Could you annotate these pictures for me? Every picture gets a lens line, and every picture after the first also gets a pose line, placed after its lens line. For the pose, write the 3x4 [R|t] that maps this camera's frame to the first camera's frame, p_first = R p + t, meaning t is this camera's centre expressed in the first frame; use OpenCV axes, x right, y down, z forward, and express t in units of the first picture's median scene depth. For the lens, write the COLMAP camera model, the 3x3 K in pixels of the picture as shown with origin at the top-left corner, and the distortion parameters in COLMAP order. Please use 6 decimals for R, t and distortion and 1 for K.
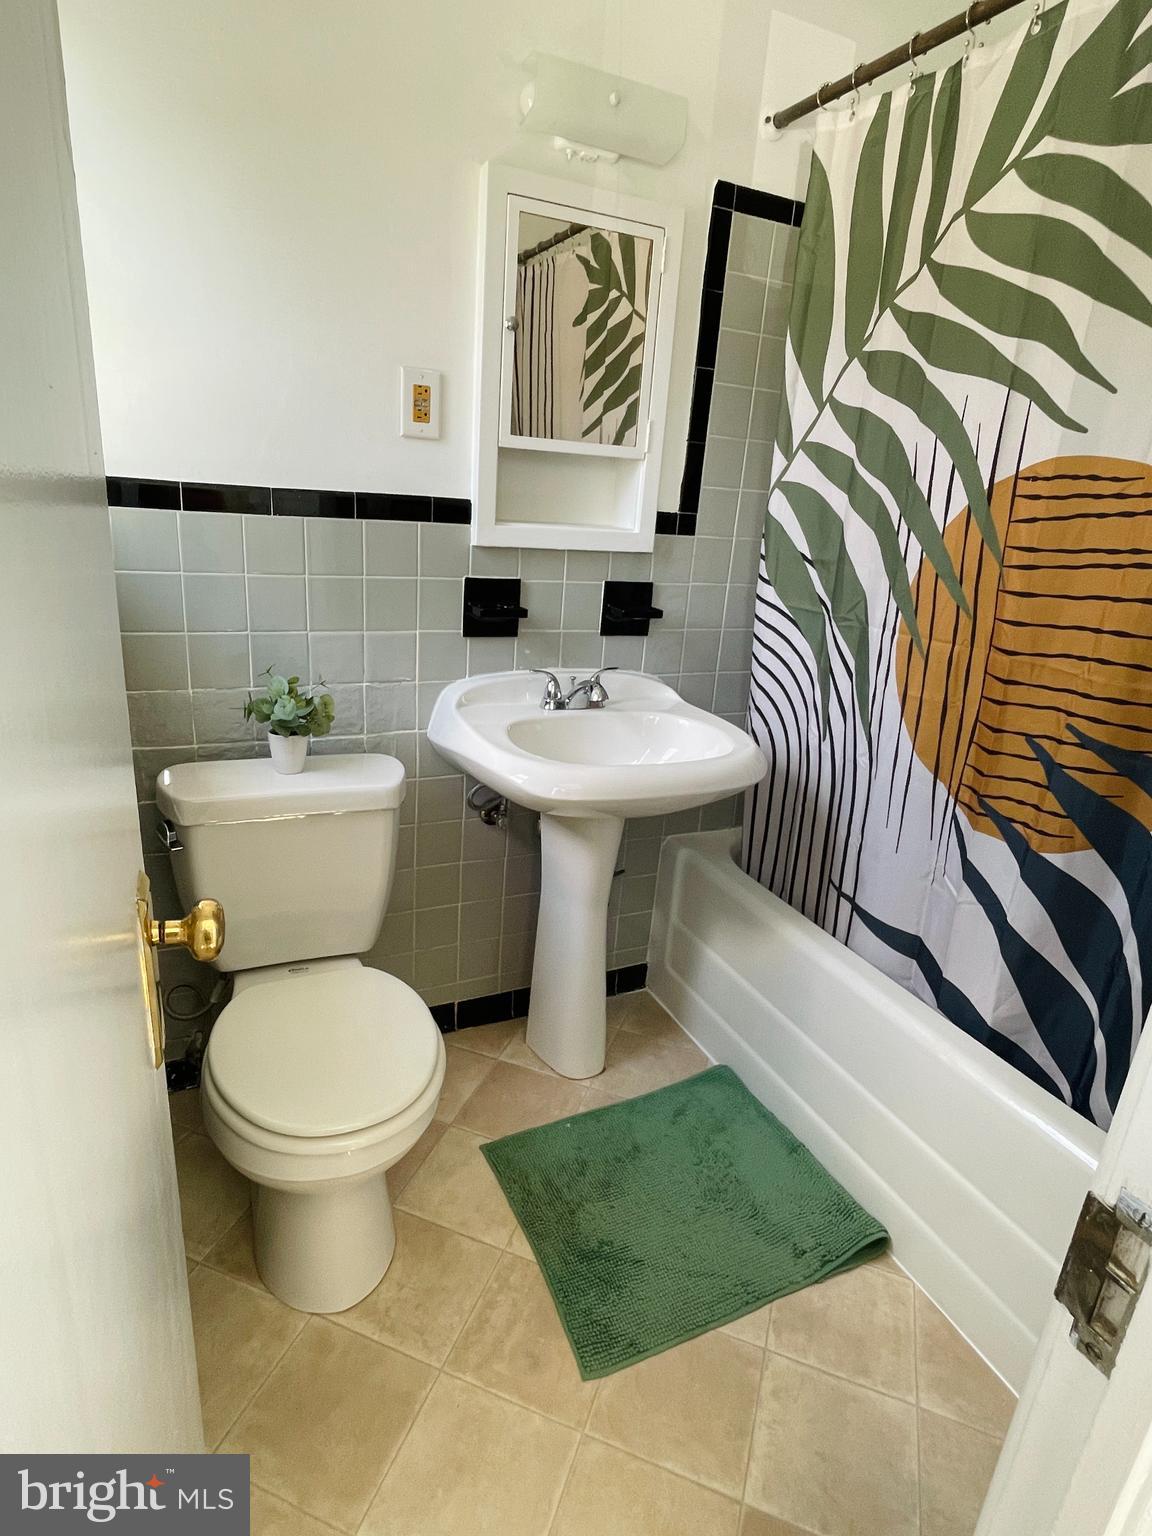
lens RADIAL K [[871.2, 0, 576.0], [0, 871.2, 768.0], [0, 0, 1]] dist [0.052925, -0.000321]
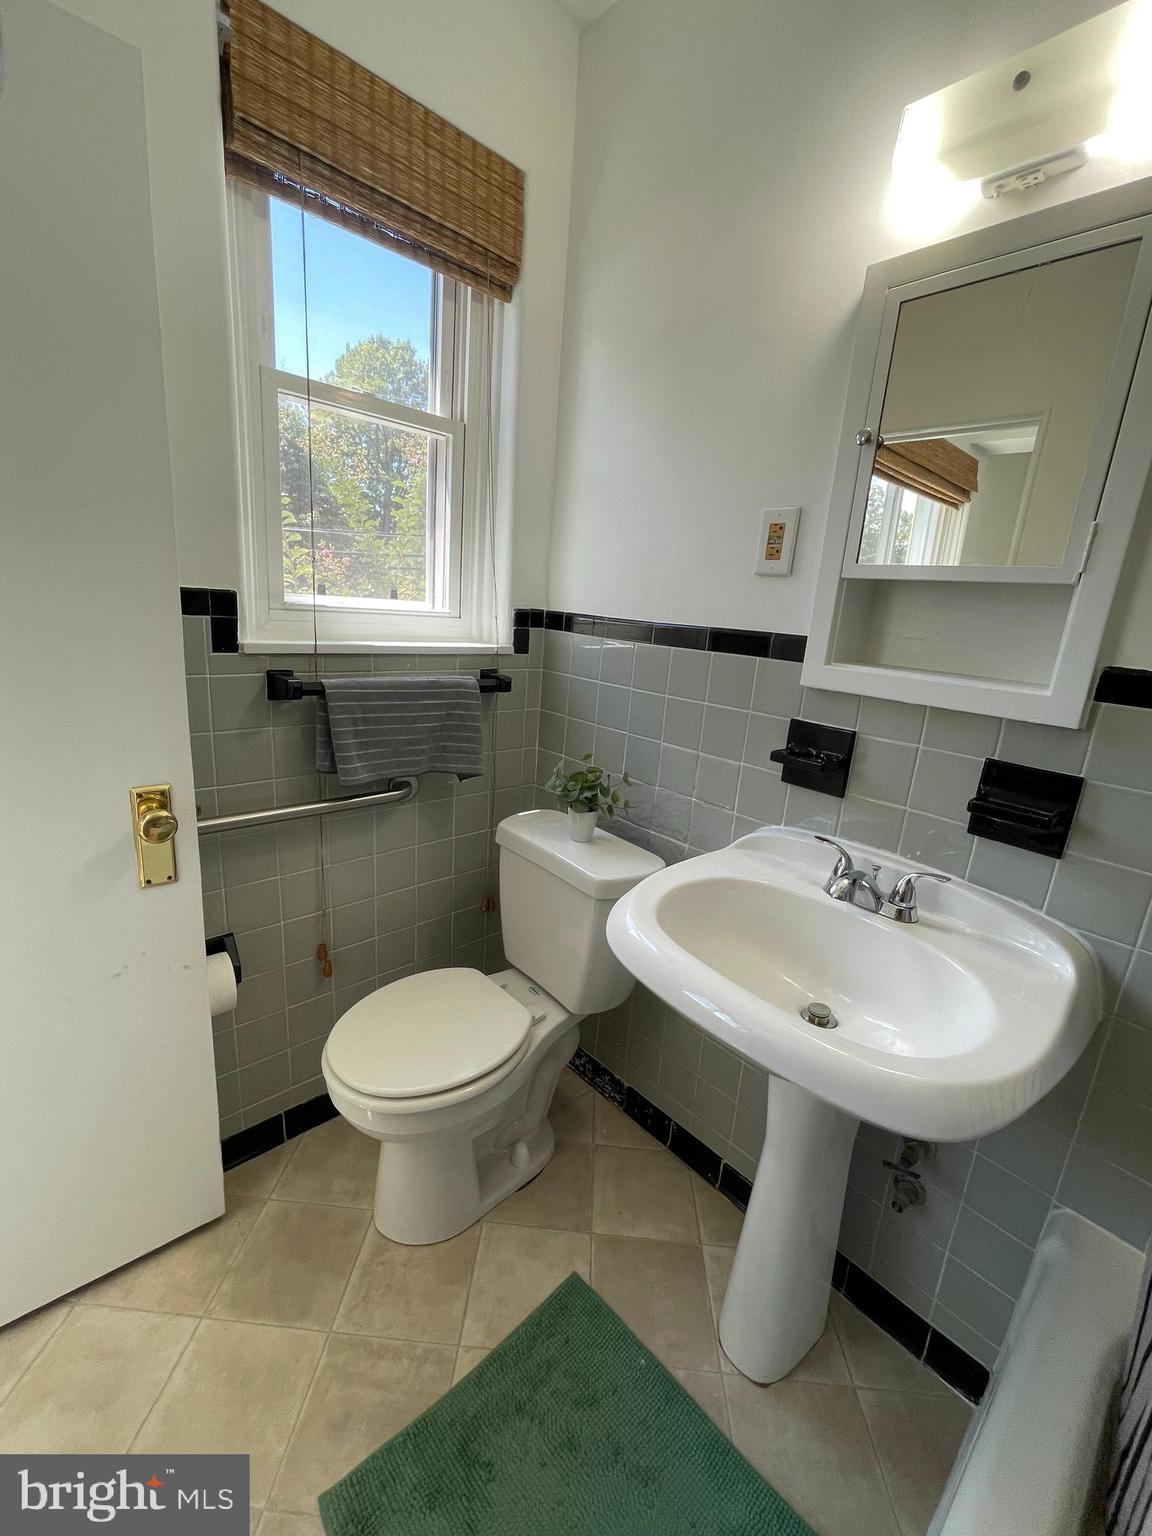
lens RADIAL K [[634.5, 0, 576.0], [0, 634.5, 768.0], [0, 0, 1]] dist [-0.000708, -0.000466]
pose [[0.301164, 0.192059, -0.934031, 0.454390], [-0.357778, 0.930707, 0.076015, -0.145255], [0.883909, 0.311283, 0.349010, 0.609233]]
